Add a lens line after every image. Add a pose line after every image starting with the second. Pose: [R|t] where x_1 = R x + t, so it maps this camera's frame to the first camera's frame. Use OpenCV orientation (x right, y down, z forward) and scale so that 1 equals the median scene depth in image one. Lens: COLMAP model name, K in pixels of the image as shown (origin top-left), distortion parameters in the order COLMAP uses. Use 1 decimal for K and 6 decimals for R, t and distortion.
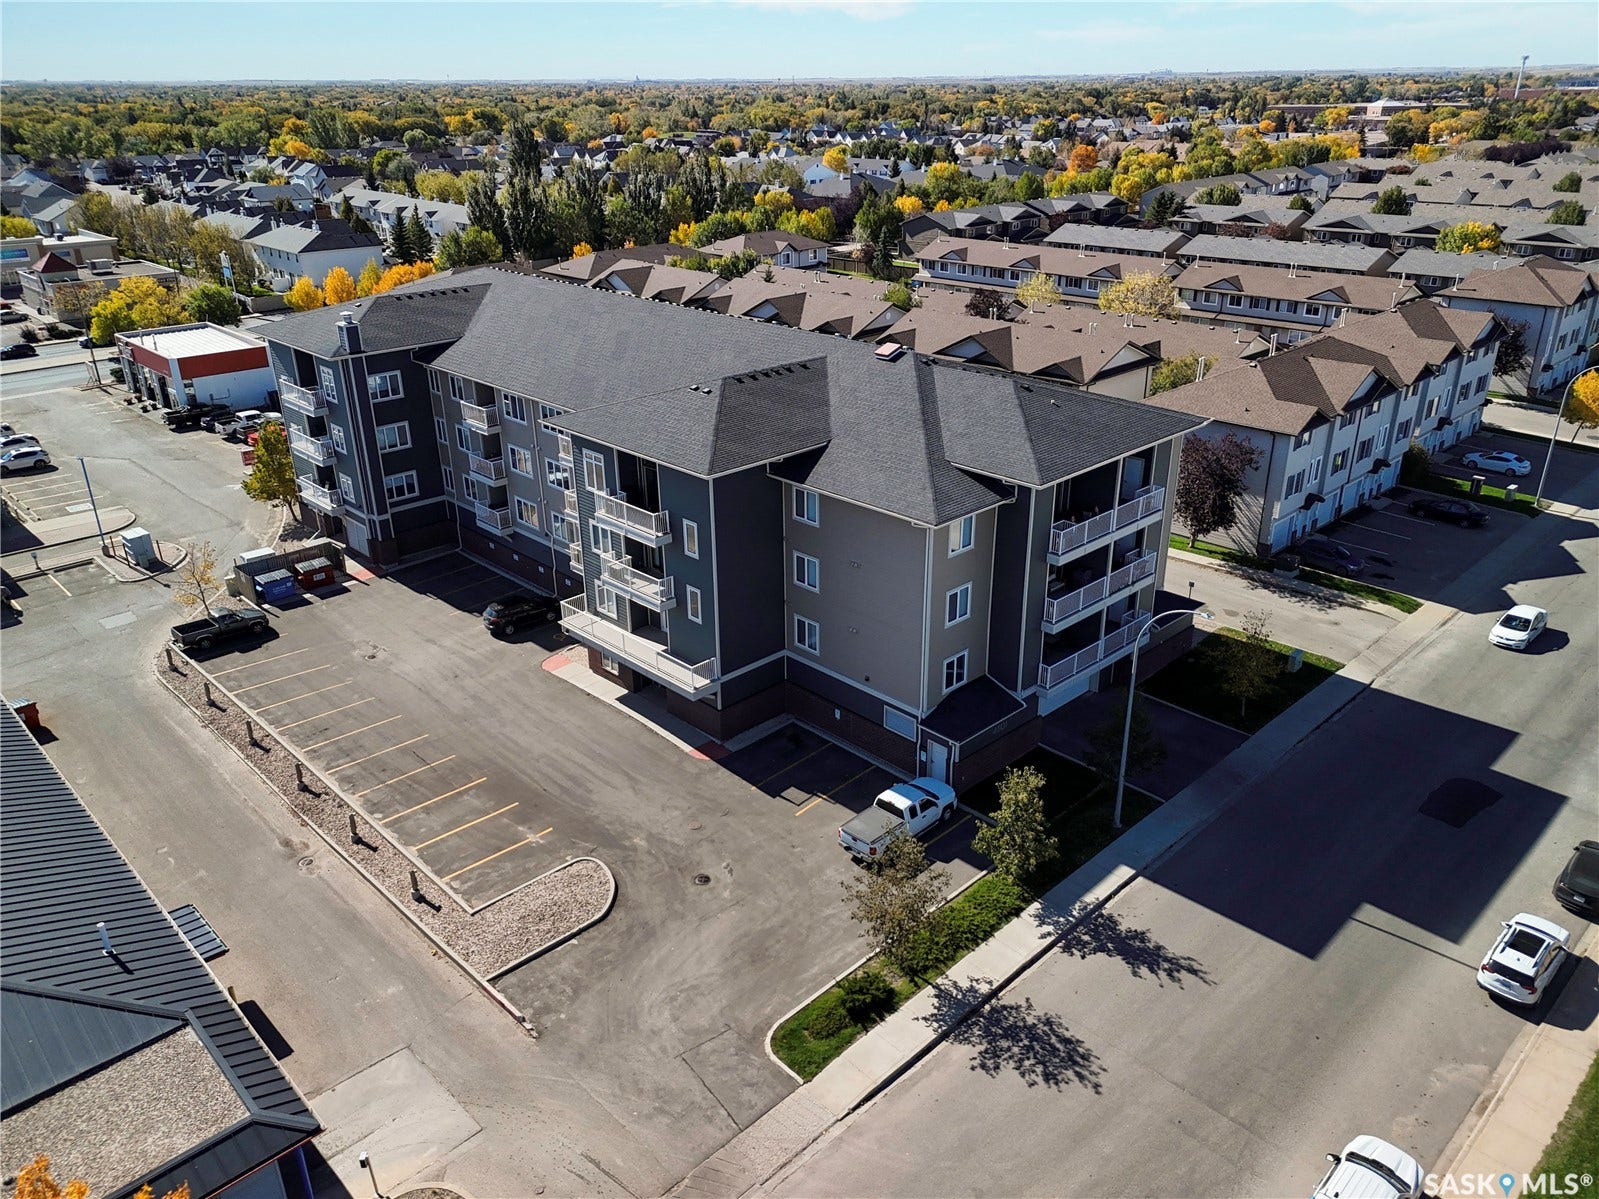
lens RADIAL K [[1180.4, 0, 805.6], [0, 1180.4, 593.0], [0, 0, 1]] dist [0.073914, -0.062912]
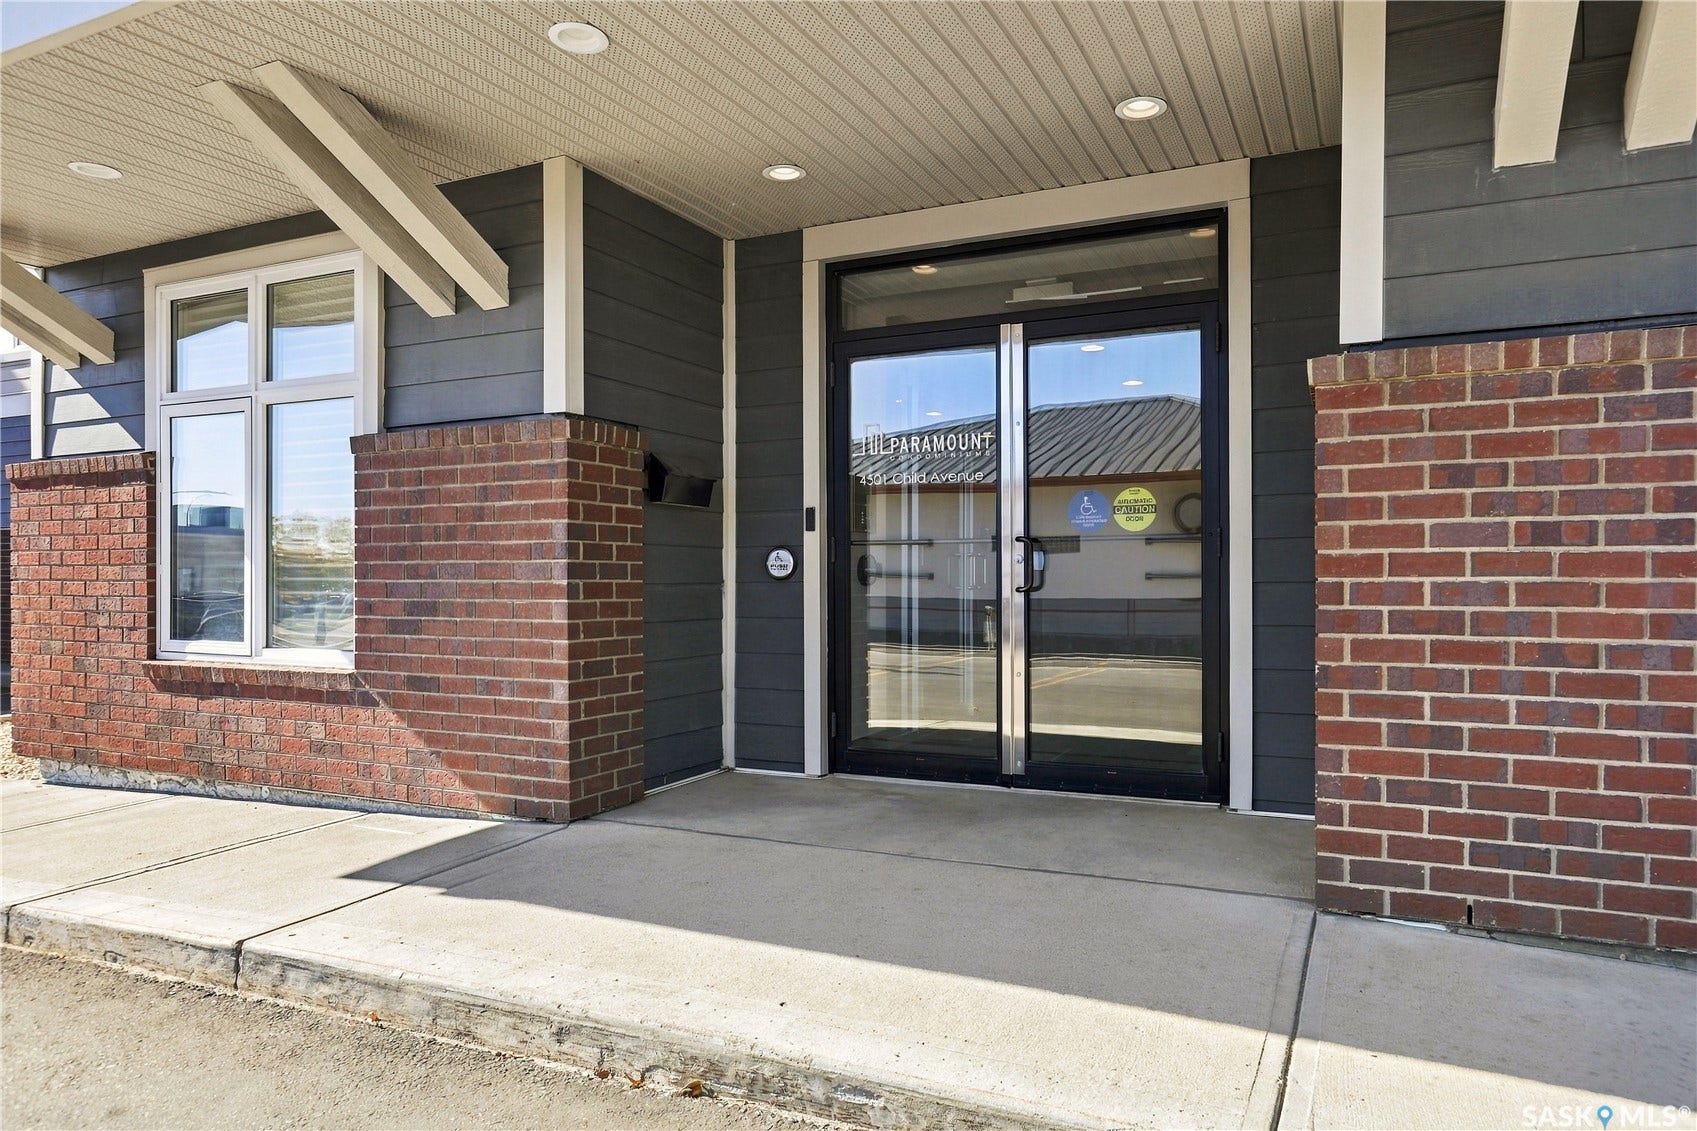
lens RADIAL K [[1106.0, 0, 849.2], [0, 1106.0, 566.9], [0, 0, 1]] dist [0.002545, 0.000287]
pose [[0.937607, 0.004618, 0.347666, -0.139302], [0.135789, 0.915642, -0.378366, 0.091142], [-0.320084, 0.401968, 0.857886, 0.834002]]
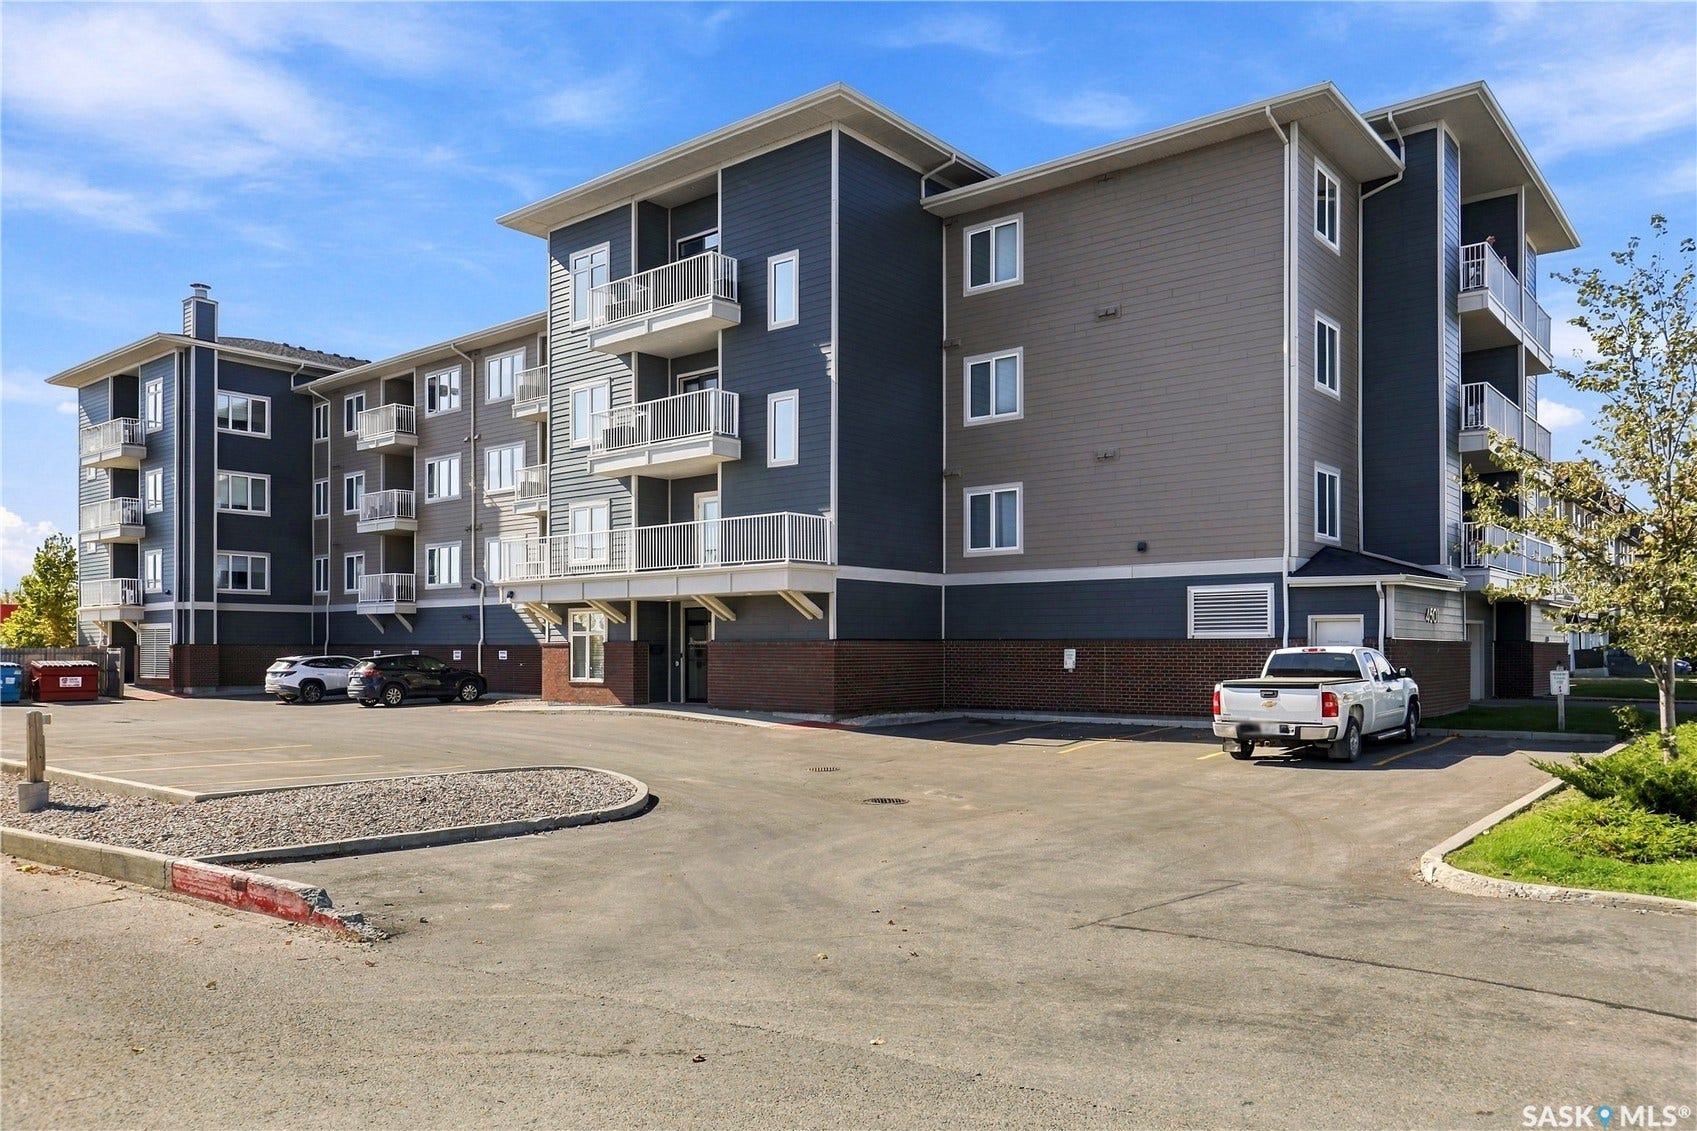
lens RADIAL K [[1196.1, 0, 859.6], [0, 1196.1, 640.3], [0, 0, 1]] dist [-0.012054, 0.014063]
pose [[0.993437, 0.008362, 0.114076, -0.097651], [0.038801, 0.913552, -0.404867, 0.246293], [-0.107600, 0.406637, 0.907232, 0.461901]]
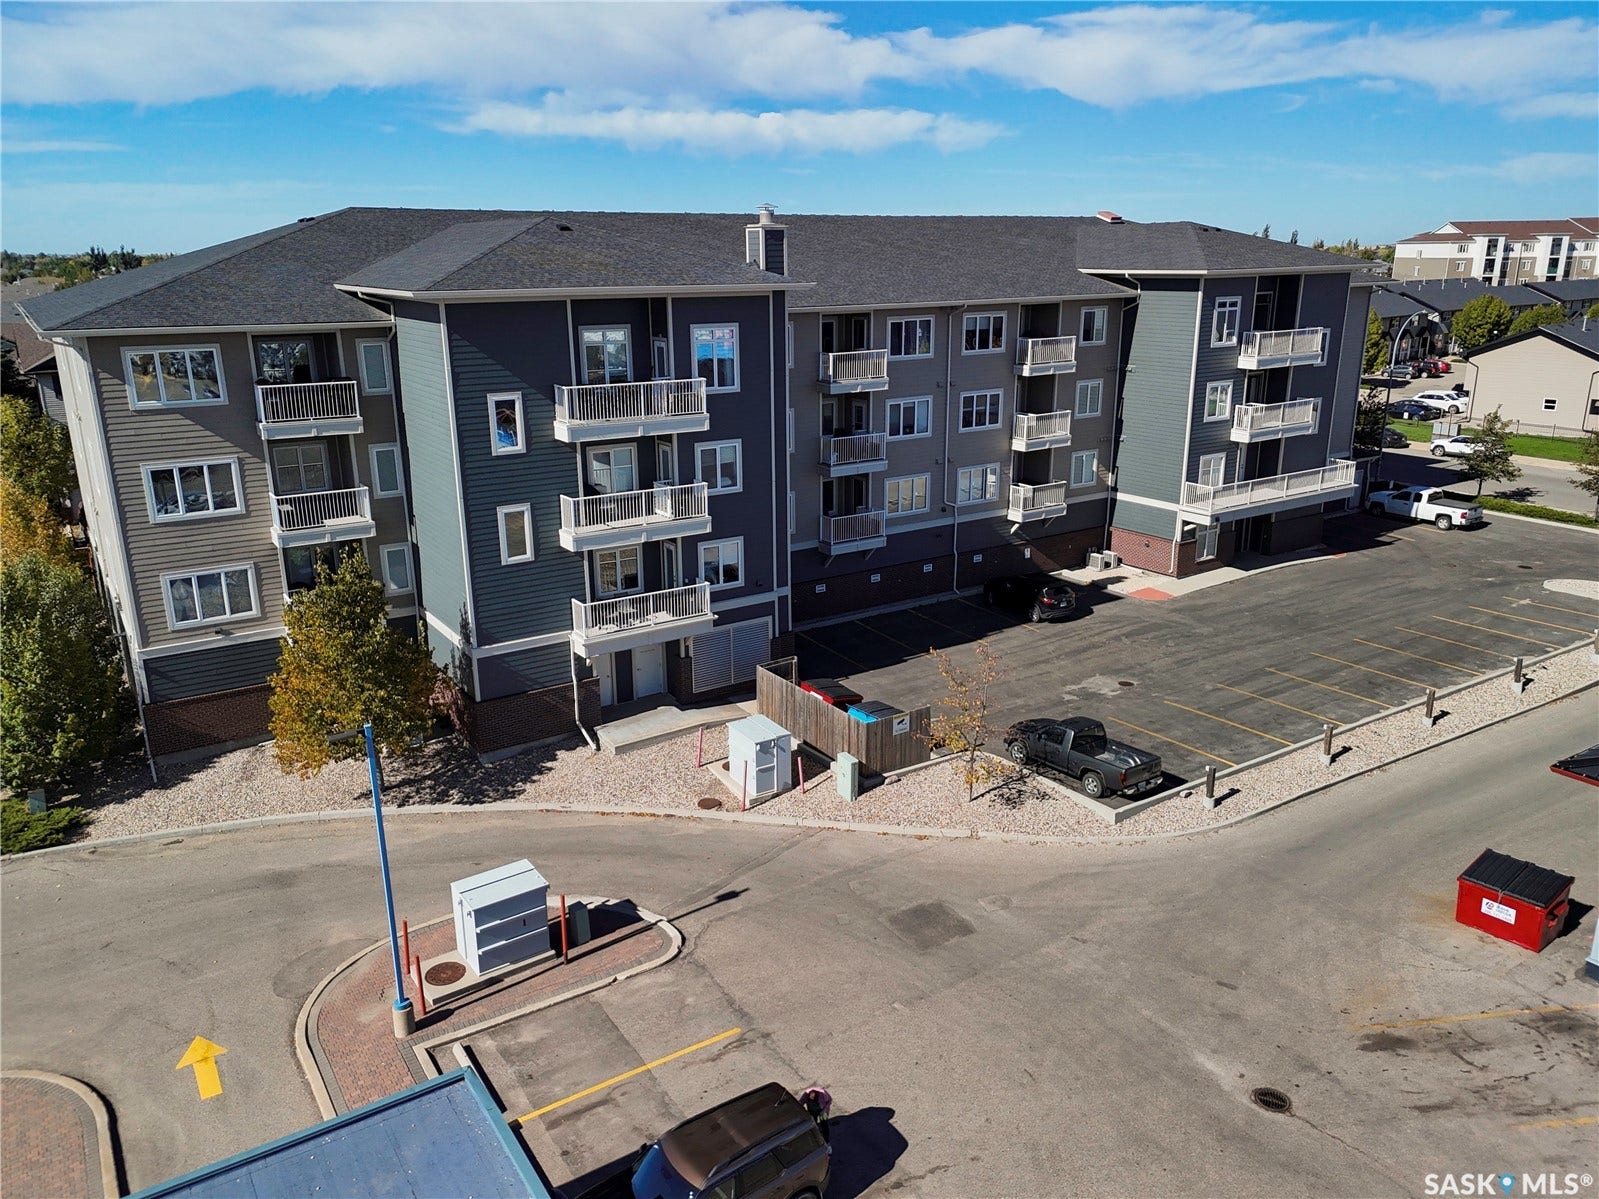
lens RADIAL K [[1180.4, 0, 803.5], [0, 1180.4, 597.1], [0, 0, 1]] dist [0.073914, -0.062912]
pose [[0.182911, -0.270274, 0.945249, -0.996002], [0.397907, 0.899552, 0.180211, -0.176889], [-0.899007, 0.343159, 0.272082, 0.956008]]
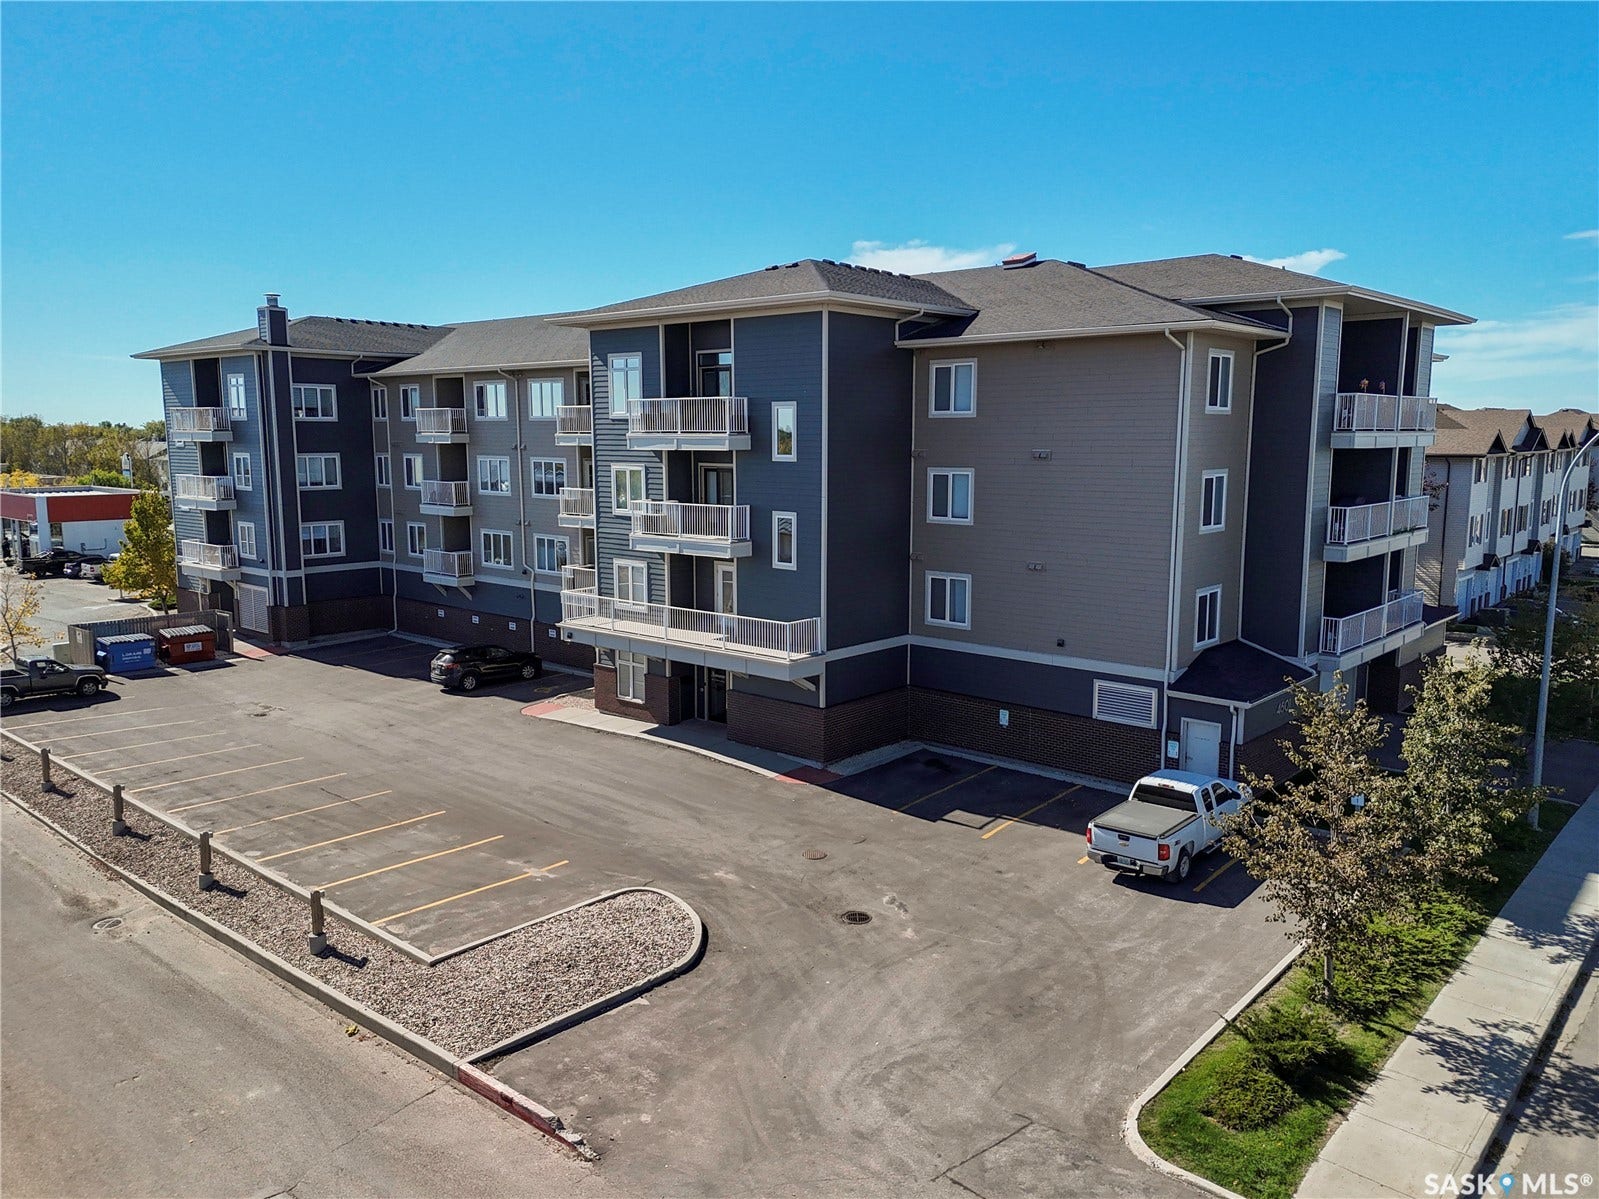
lens RADIAL K [[1180.4, 0, 805.5], [0, 1180.4, 590.9], [0, 0, 1]] dist [0.073914, -0.062912]
pose [[0.997177, -0.001889, 0.075069, -0.107558], [0.022339, 0.961889, -0.272525, 0.175018], [-0.071694, 0.273433, 0.959216, 0.309774]]
